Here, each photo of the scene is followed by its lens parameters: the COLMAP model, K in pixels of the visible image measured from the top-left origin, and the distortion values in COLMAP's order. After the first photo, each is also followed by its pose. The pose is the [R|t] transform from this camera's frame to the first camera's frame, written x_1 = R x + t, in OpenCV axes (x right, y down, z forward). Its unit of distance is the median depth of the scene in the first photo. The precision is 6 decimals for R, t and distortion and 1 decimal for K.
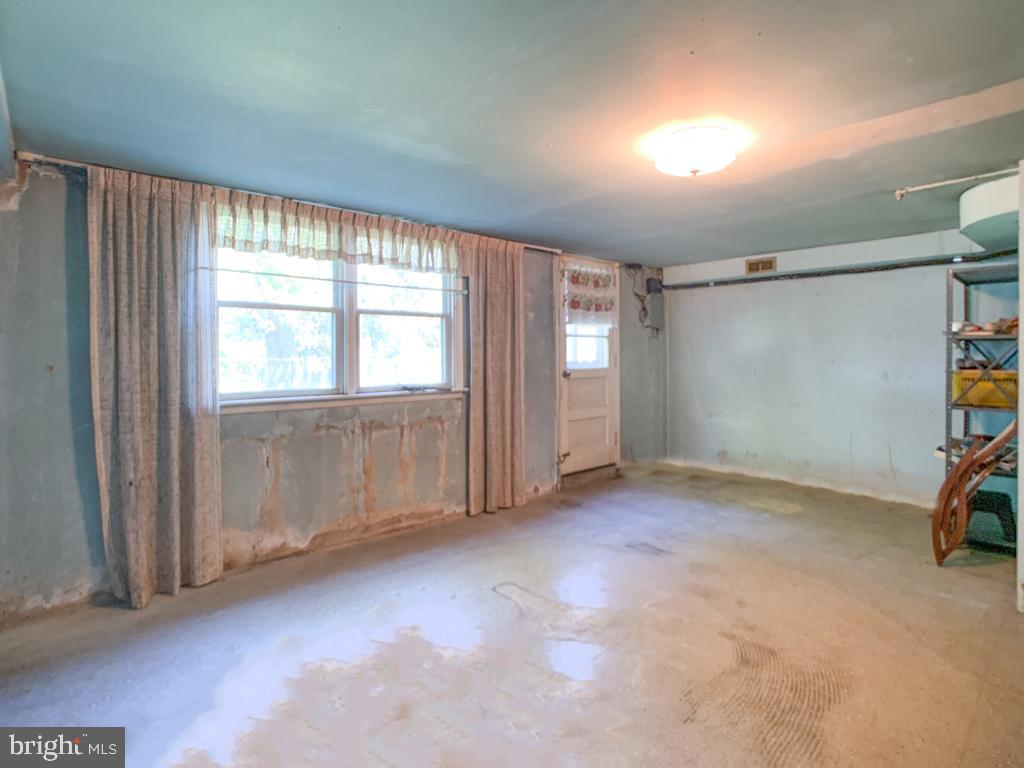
lens RADIAL K [[556.2, 0, 515.4], [0, 556.2, 356.0], [0, 0, 1]] dist [-0.017853, -0.000071]
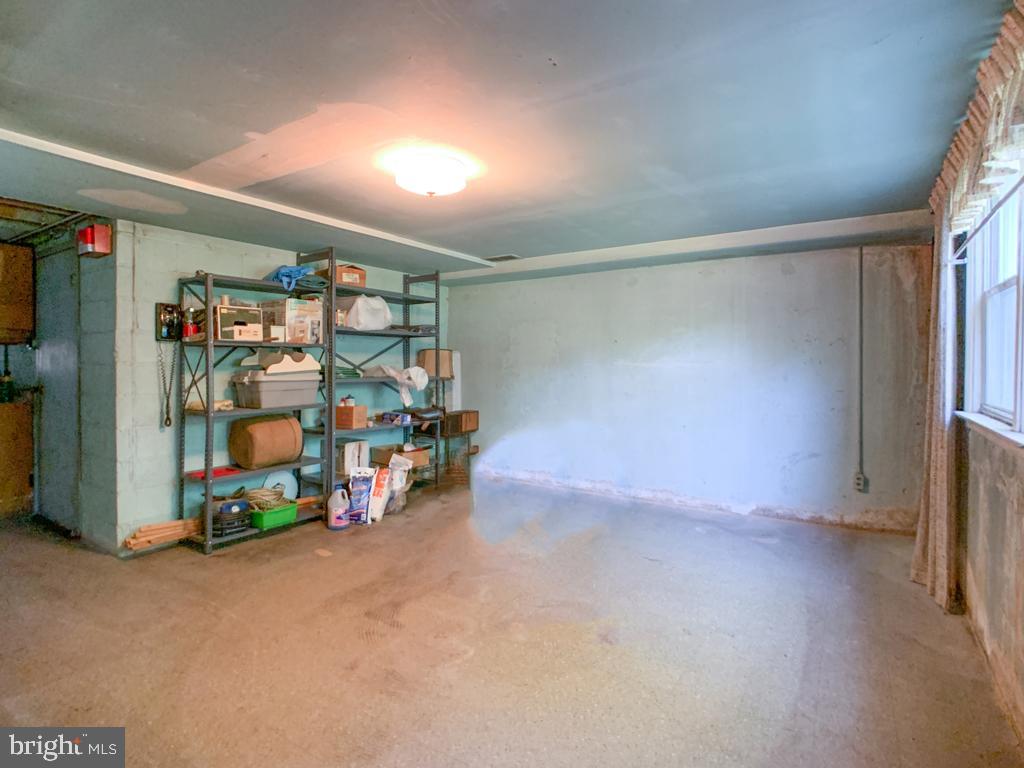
lens RADIAL K [[524.8, 0, 512.0], [0, 524.8, 368.4], [0, 0, 1]] dist [-0.039337, 0.013156]
pose [[-0.968497, 0.002622, -0.249012, 0.280222], [-0.000093, 0.999941, 0.010889, 0.007367], [0.249026, 0.010569, -0.968439, 1.343671]]
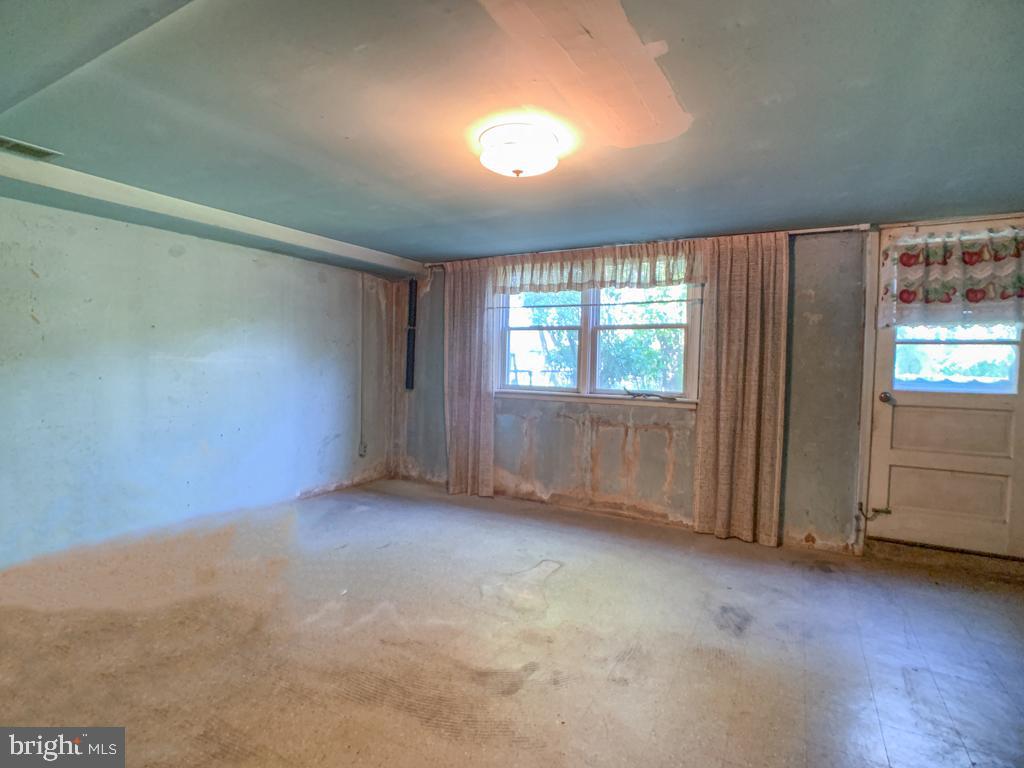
lens RADIAL K [[530.8, 0, 496.8], [0, 530.8, 380.5], [0, 0, 1]] dist [-0.040806, 0.013799]
pose [[0.279259, 0.043086, -0.959249, 0.796677], [-0.025964, 0.998966, 0.037311, -0.000909], [0.959865, 0.014486, 0.280089, 0.466386]]
